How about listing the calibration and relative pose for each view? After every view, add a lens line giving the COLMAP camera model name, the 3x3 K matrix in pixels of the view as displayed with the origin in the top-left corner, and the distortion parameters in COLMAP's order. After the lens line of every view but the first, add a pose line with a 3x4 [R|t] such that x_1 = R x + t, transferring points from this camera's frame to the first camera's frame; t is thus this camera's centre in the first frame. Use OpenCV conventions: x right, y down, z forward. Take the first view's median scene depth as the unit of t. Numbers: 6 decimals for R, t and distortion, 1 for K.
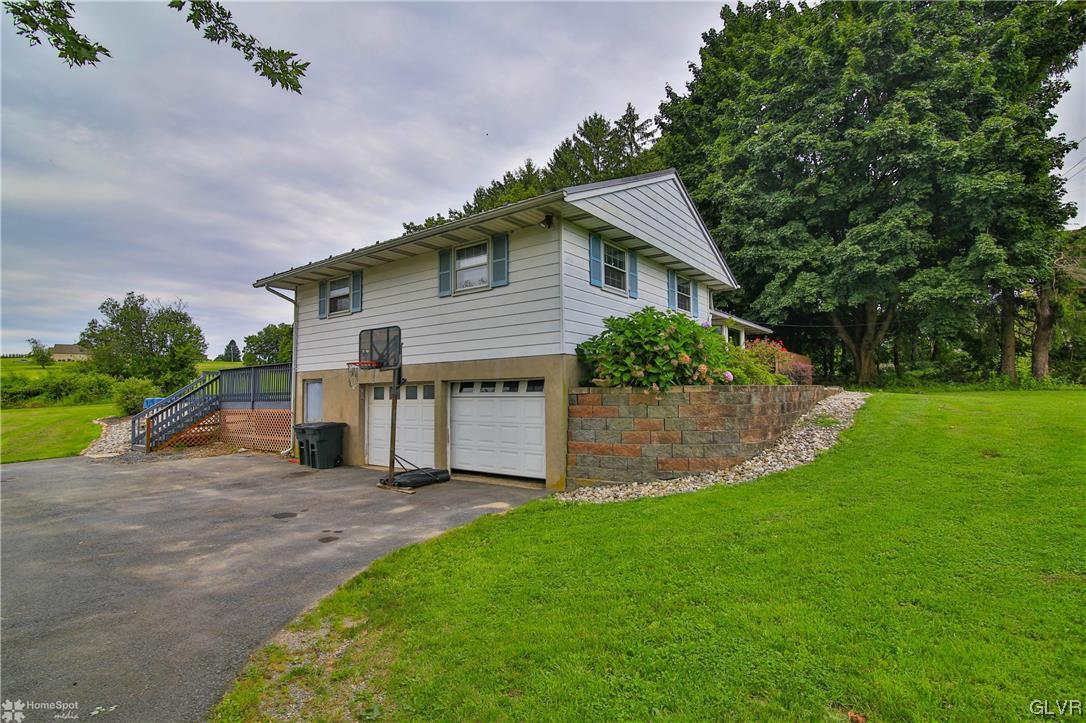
lens RADIAL K [[530.6, 0, 547.6], [0, 530.6, 364.5], [0, 0, 1]] dist [-0.015216, -0.000700]
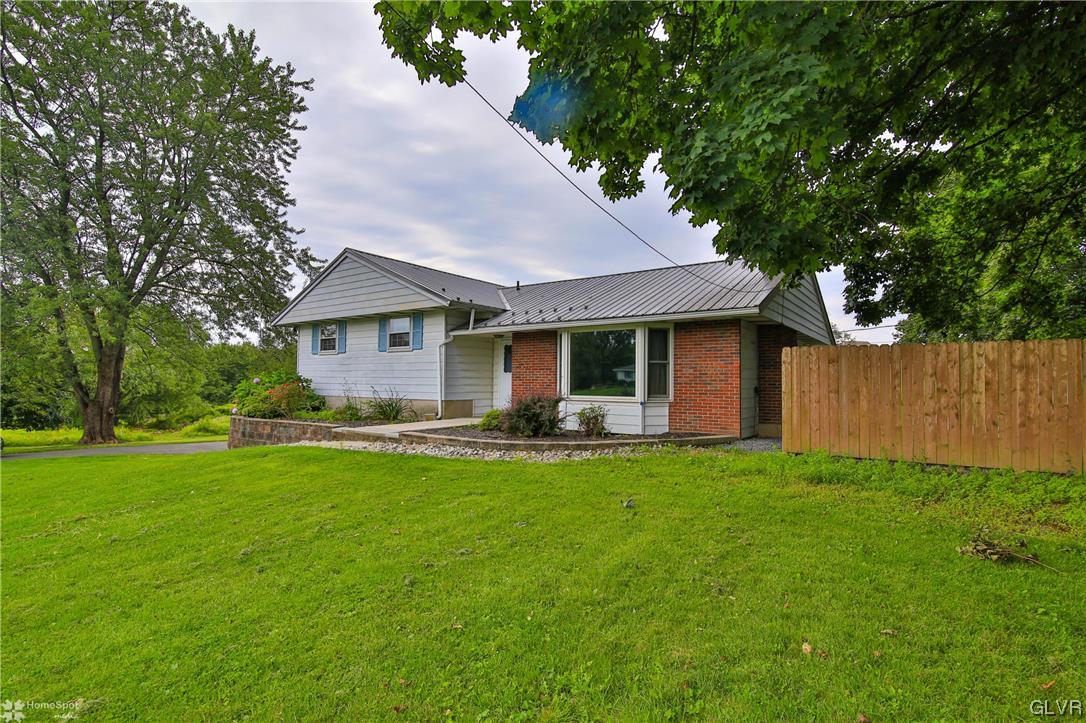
lens RADIAL K [[530.6, 0, 535.9], [0, 530.6, 361.4], [0, 0, 1]] dist [-0.015216, -0.000700]
pose [[0.003154, -0.033528, -0.999433, 1.018344], [0.051440, 0.998120, -0.033321, -0.015908], [0.998671, -0.051306, 0.004873, 0.956991]]
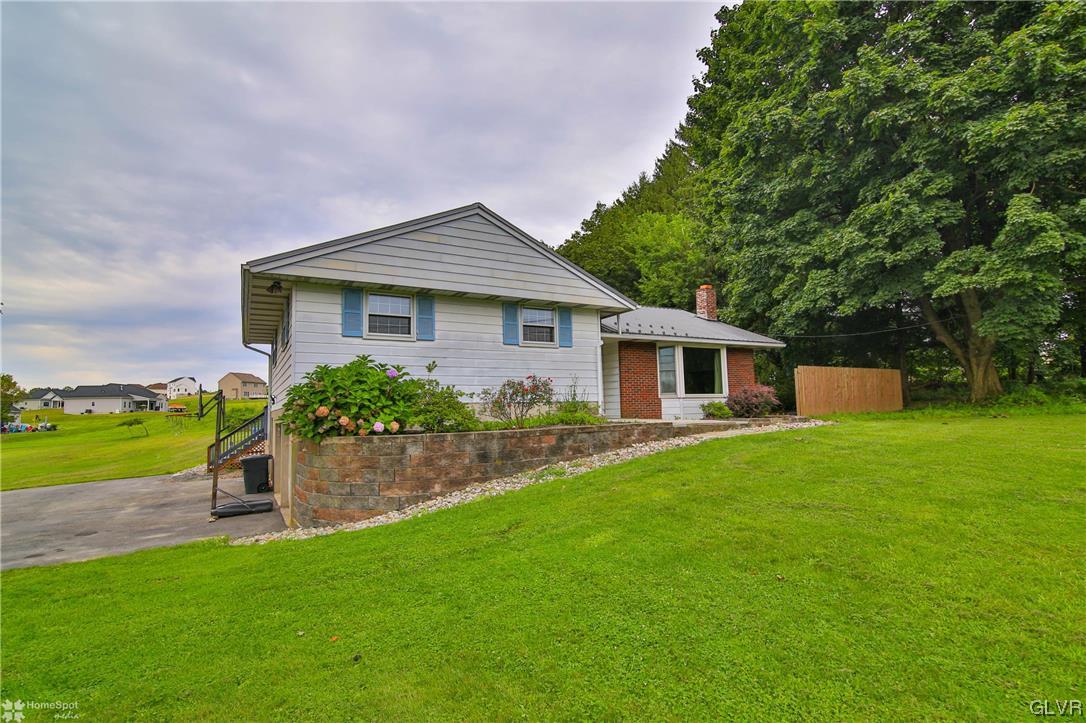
lens RADIAL K [[530.6, 0, 542.0], [0, 530.6, 362.9], [0, 0, 1]] dist [-0.015216, -0.000700]
pose [[0.916111, -0.052538, -0.397467, 0.478757], [0.041497, 0.998478, -0.036335, -0.022741], [0.398771, 0.016793, 0.916897, 0.100310]]
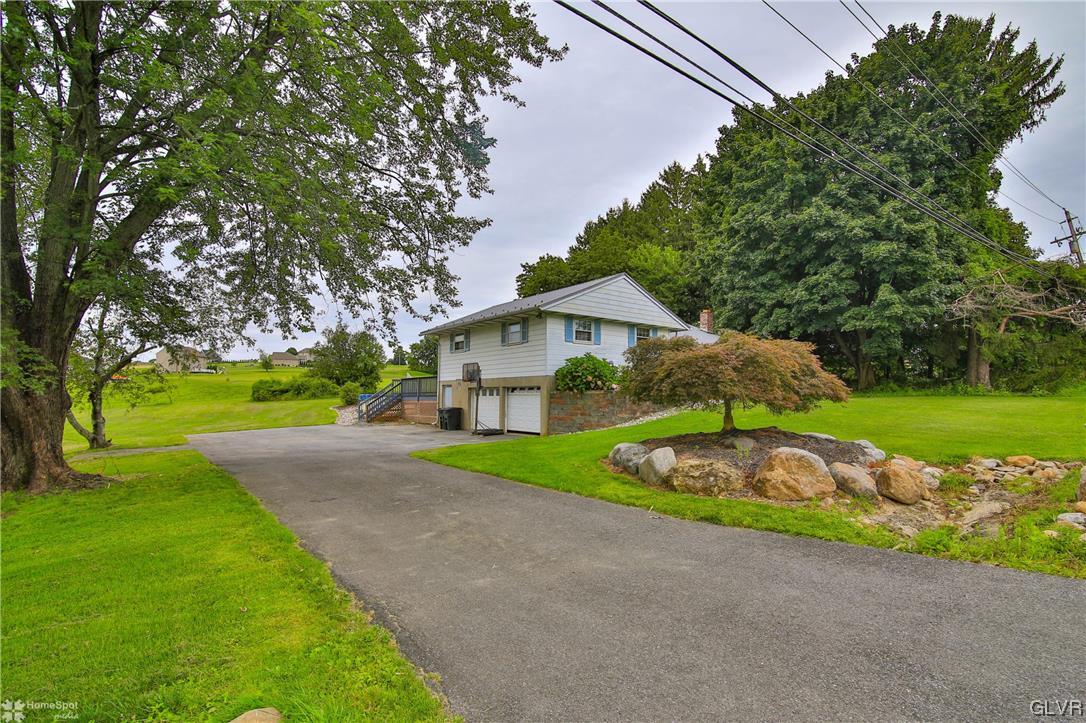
lens RADIAL K [[530.6, 0, 544.7], [0, 530.6, 359.4], [0, 0, 1]] dist [-0.015216, -0.000700]
pose [[0.963699, -0.006318, -0.266918, 0.307416], [0.002895, 0.999908, -0.013215, -0.028961], [0.266977, 0.011963, 0.963629, -0.566366]]
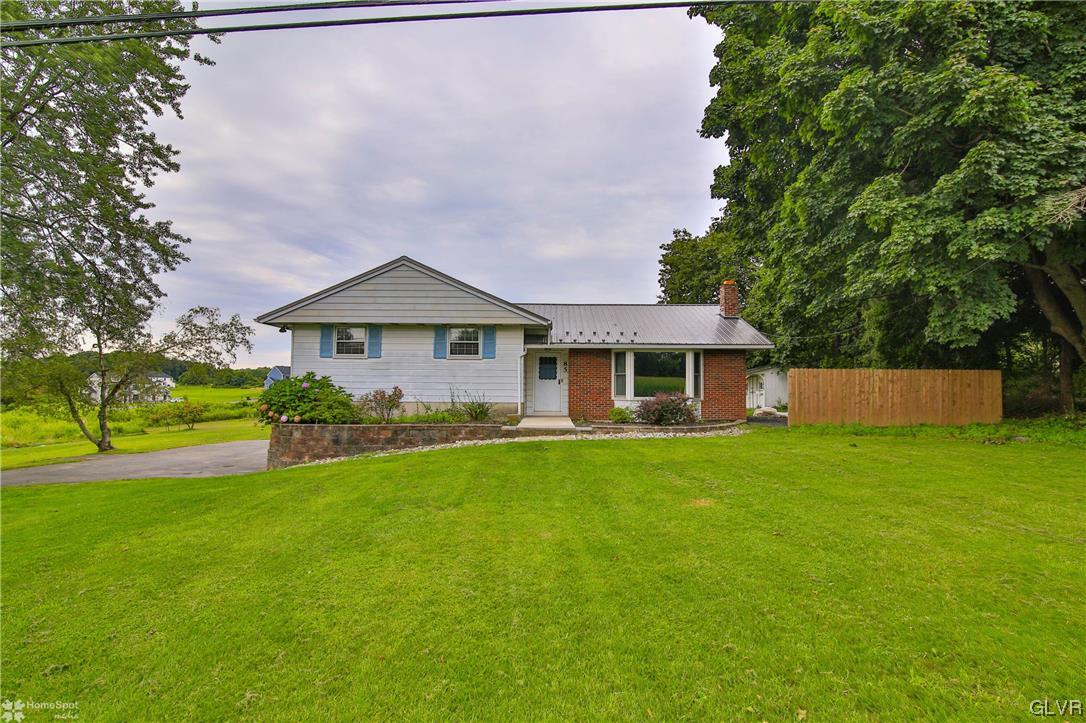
lens RADIAL K [[530.6, 0, 541.1], [0, 530.6, 365.7], [0, 0, 1]] dist [-0.015216, -0.000700]
pose [[0.584547, -0.029194, -0.810835, 1.006097], [0.036987, 0.999272, -0.009314, -0.045721], [0.810517, -0.024546, 0.585201, 0.324634]]
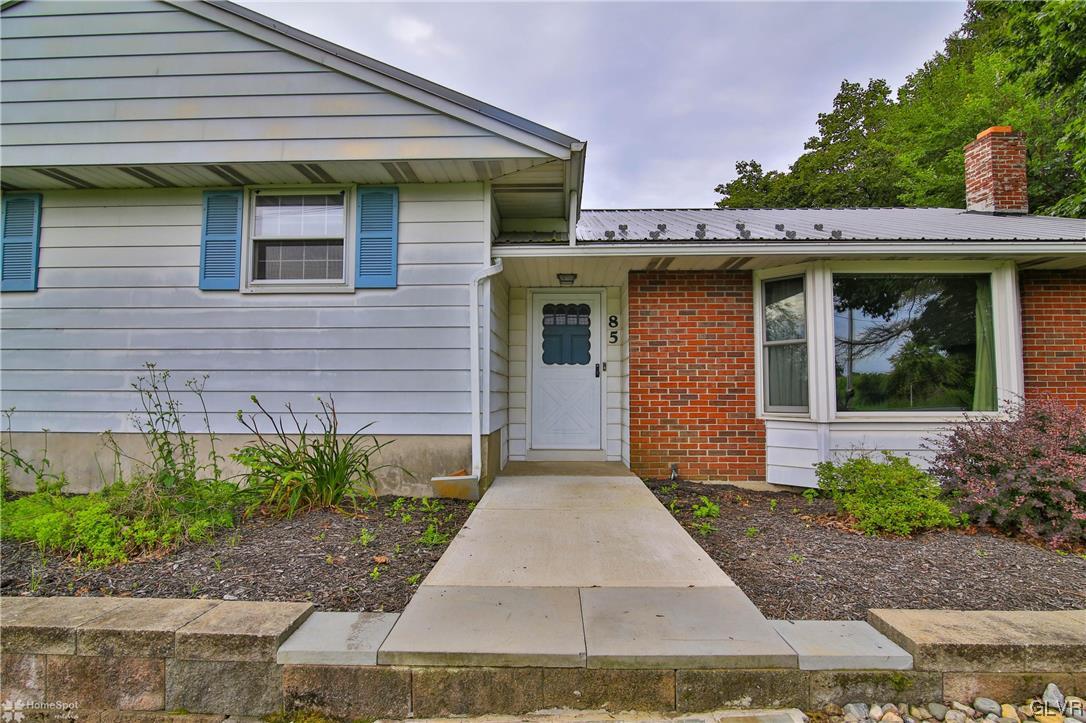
lens RADIAL K [[530.6, 0, 546.9], [0, 530.6, 366.0], [0, 0, 1]] dist [-0.015216, -0.000700]
pose [[0.582096, -0.039907, -0.812140, 0.492707], [0.044384, 0.998865, -0.017271, -0.021157], [0.811908, -0.025993, 0.583207, 0.693357]]
